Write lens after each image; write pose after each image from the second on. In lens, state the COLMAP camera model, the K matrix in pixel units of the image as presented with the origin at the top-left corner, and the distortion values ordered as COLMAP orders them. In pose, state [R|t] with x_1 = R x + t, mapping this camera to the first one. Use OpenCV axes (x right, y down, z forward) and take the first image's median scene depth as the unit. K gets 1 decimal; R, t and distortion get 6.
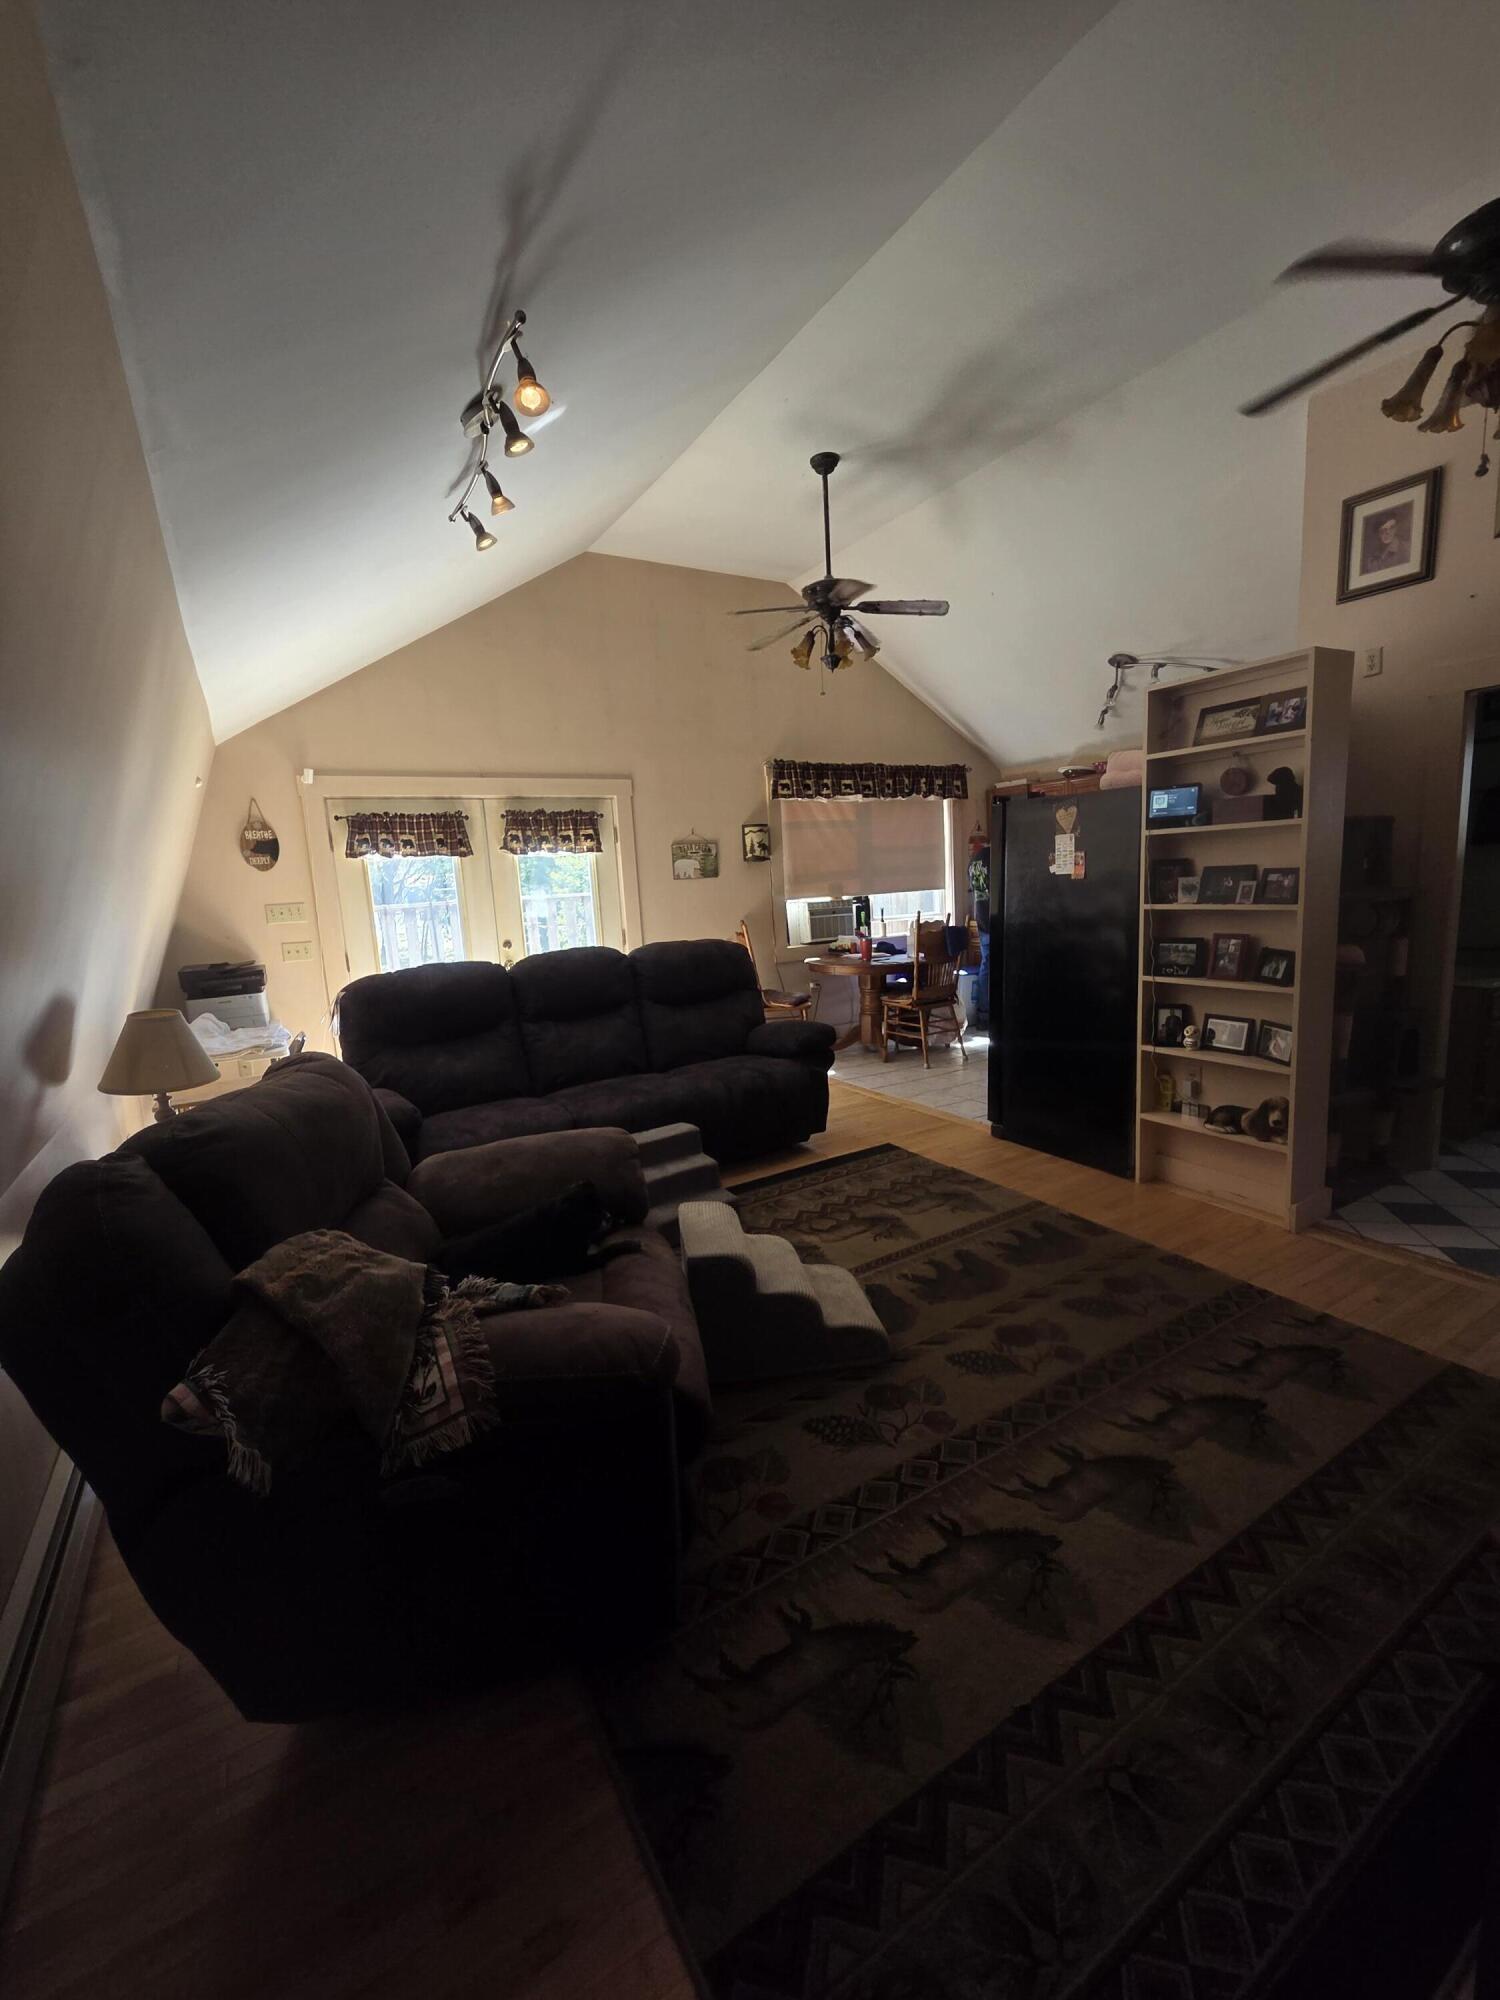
lens RADIAL K [[822.1, 0, 755.8], [0, 822.1, 1005.8], [0, 0, 1]] dist [0.001046, 0.000346]
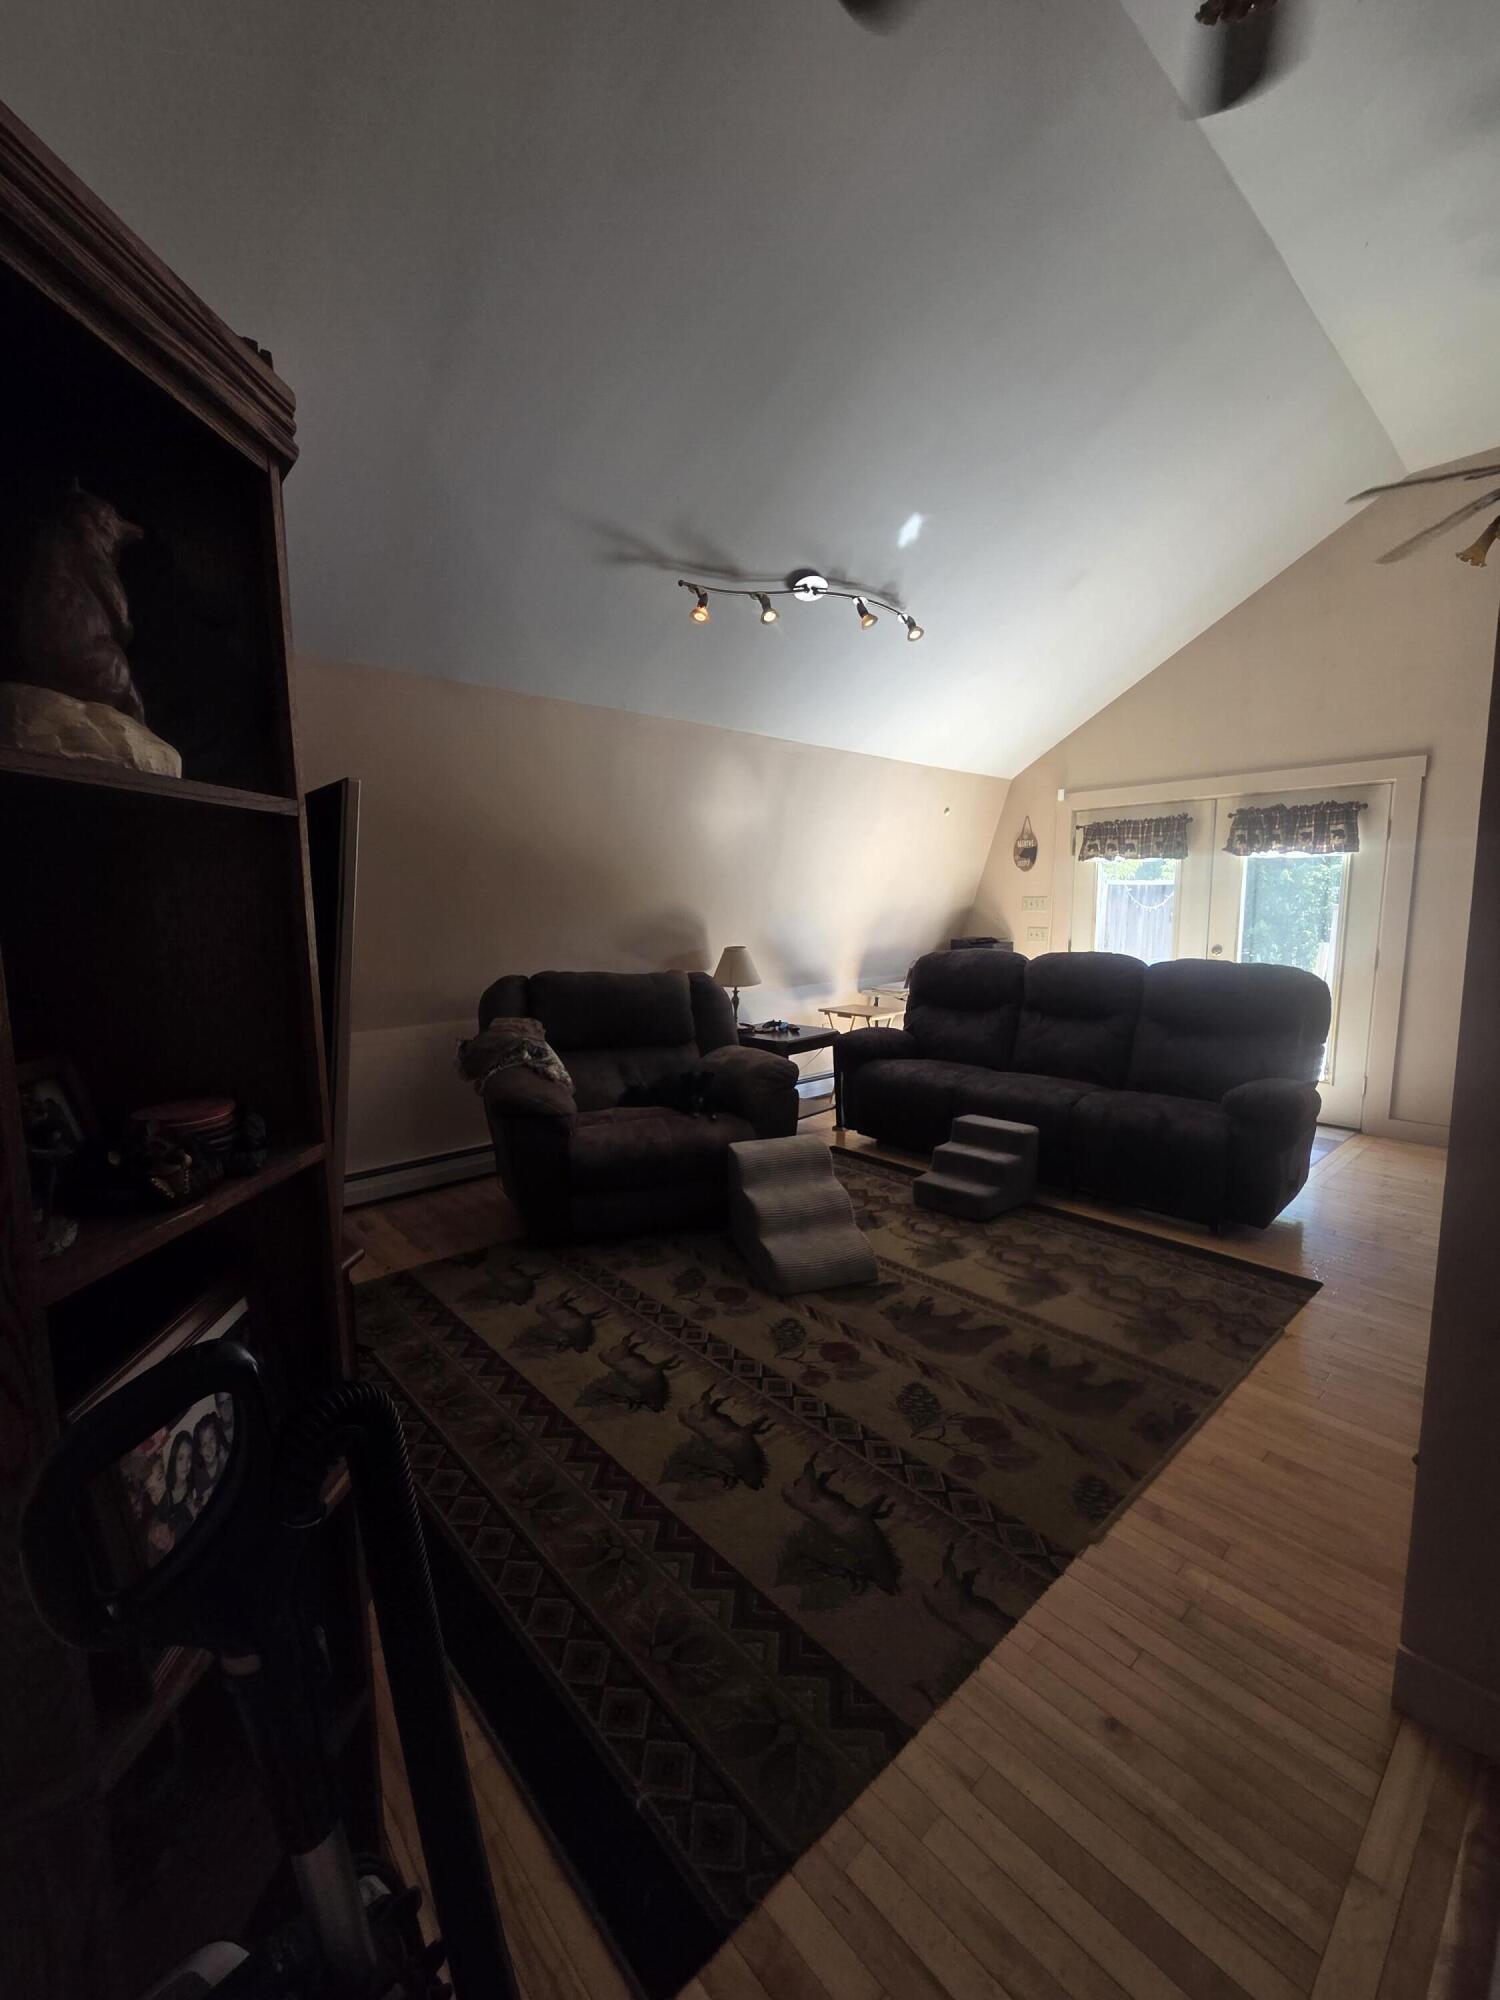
lens RADIAL K [[822.1, 0, 755.8], [0, 822.1, 1005.8], [0, 0, 1]] dist [0.001046, 0.000346]
pose [[0.191166, 0.174633, -0.965898, 0.902312], [-0.154775, 0.977098, 0.146026, -0.113087], [0.969278, 0.121582, 0.213817, 0.471710]]
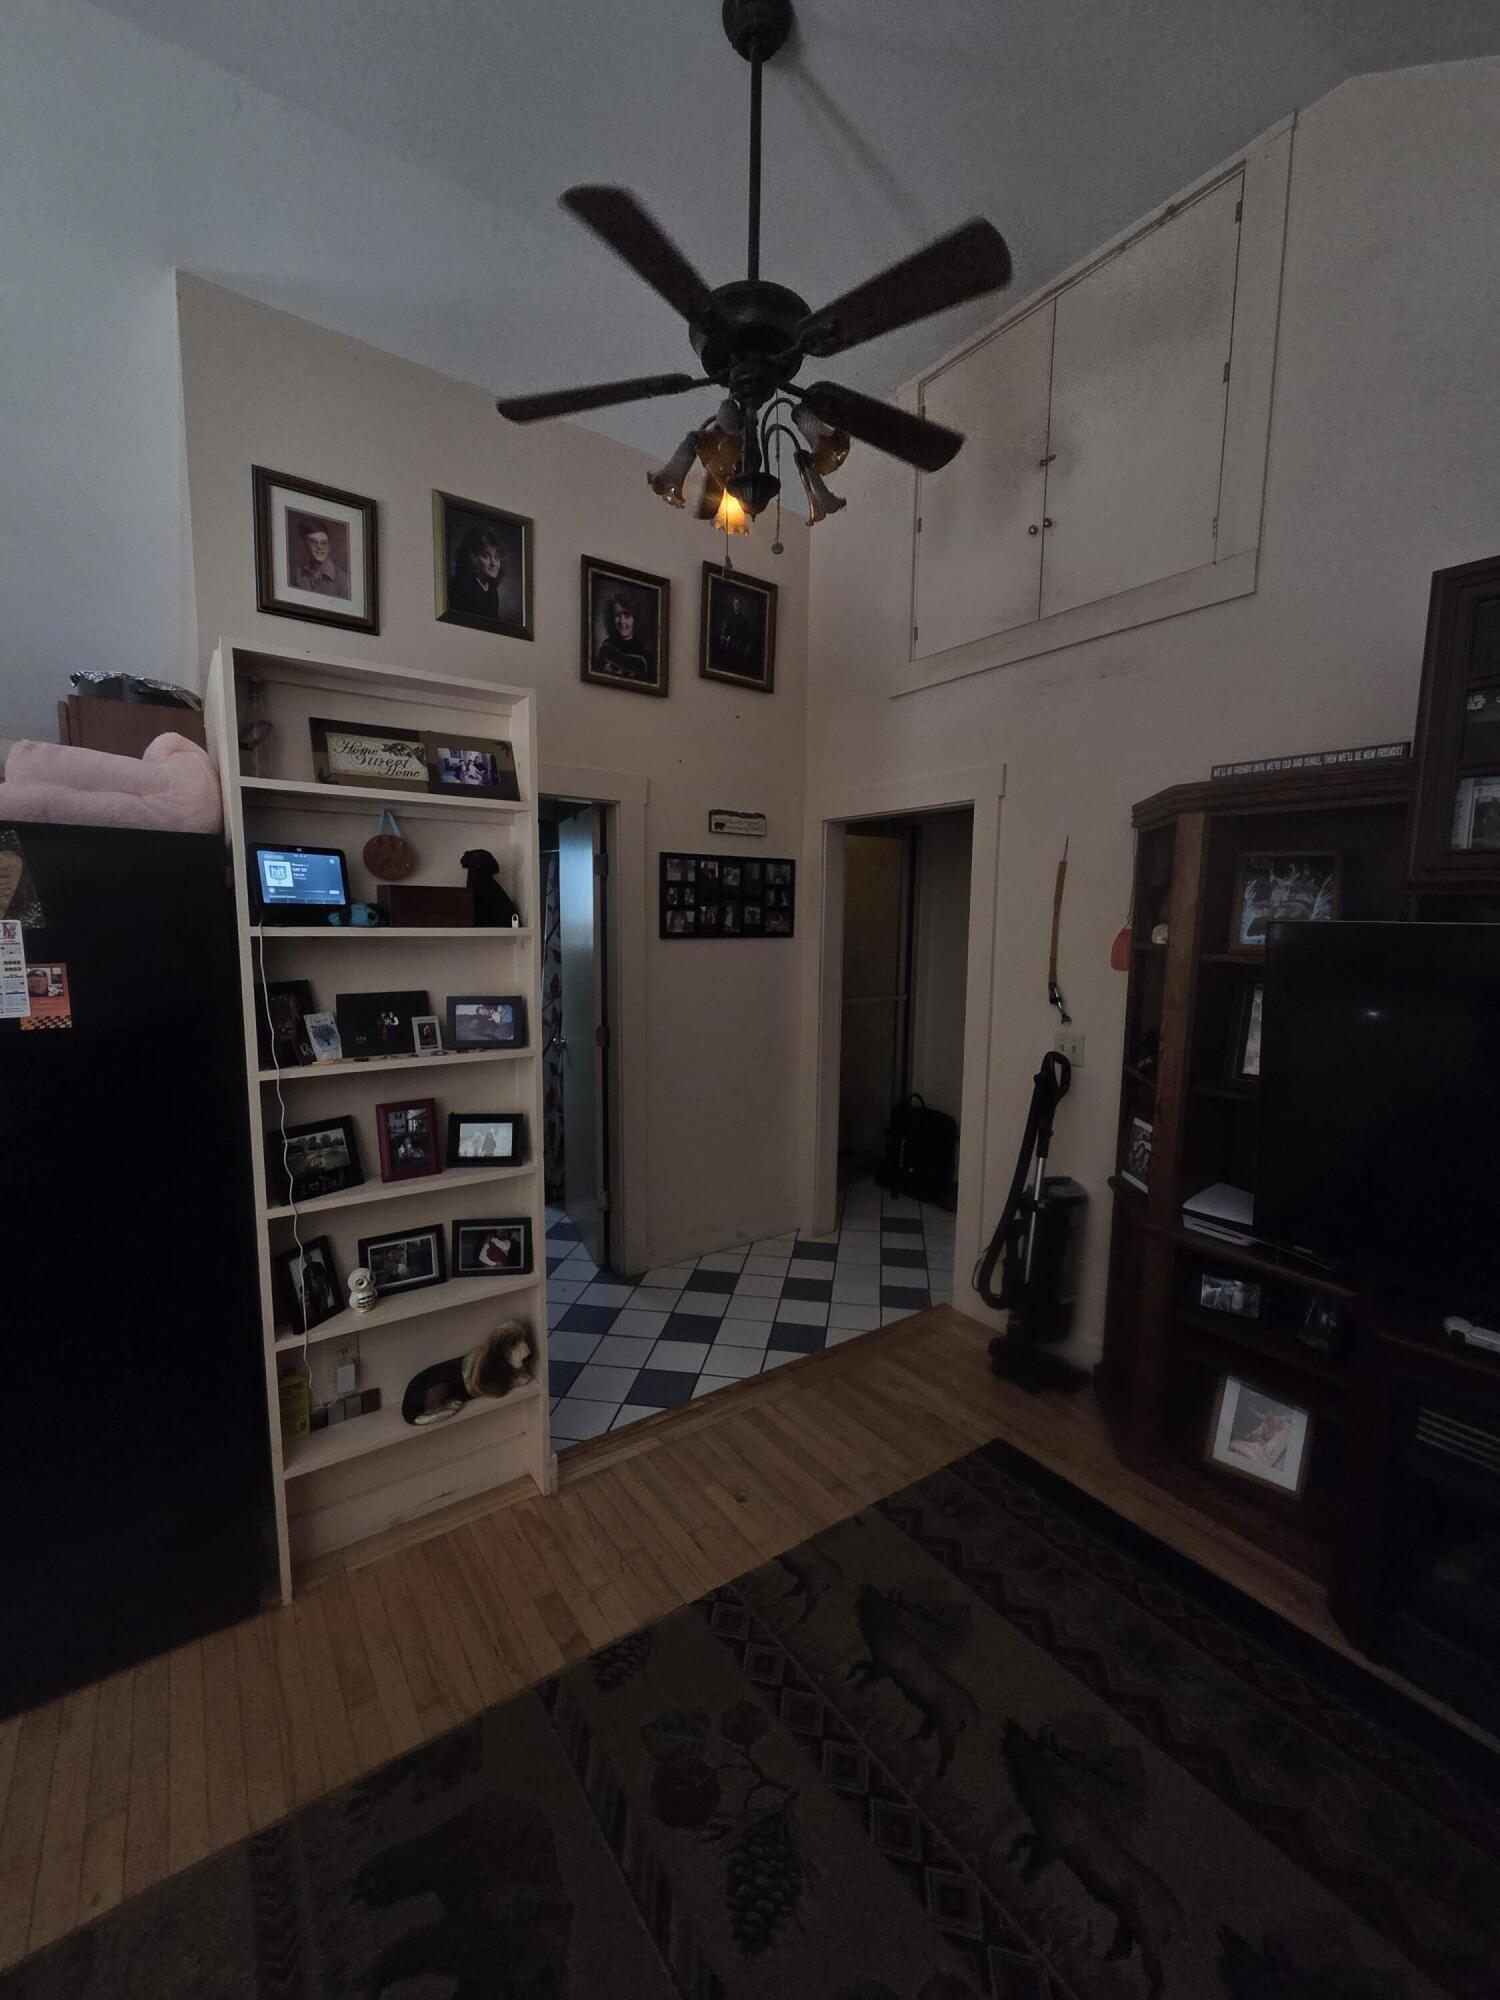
lens RADIAL K [[822.1, 0, 755.8], [0, 822.1, 1005.8], [0, 0, 1]] dist [0.001046, 0.000346]
pose [[-0.071058, -0.062499, 0.995512, -0.048535], [0.142411, 0.987175, 0.072141, -0.162758], [-0.987254, 0.146898, -0.061246, 0.755457]]
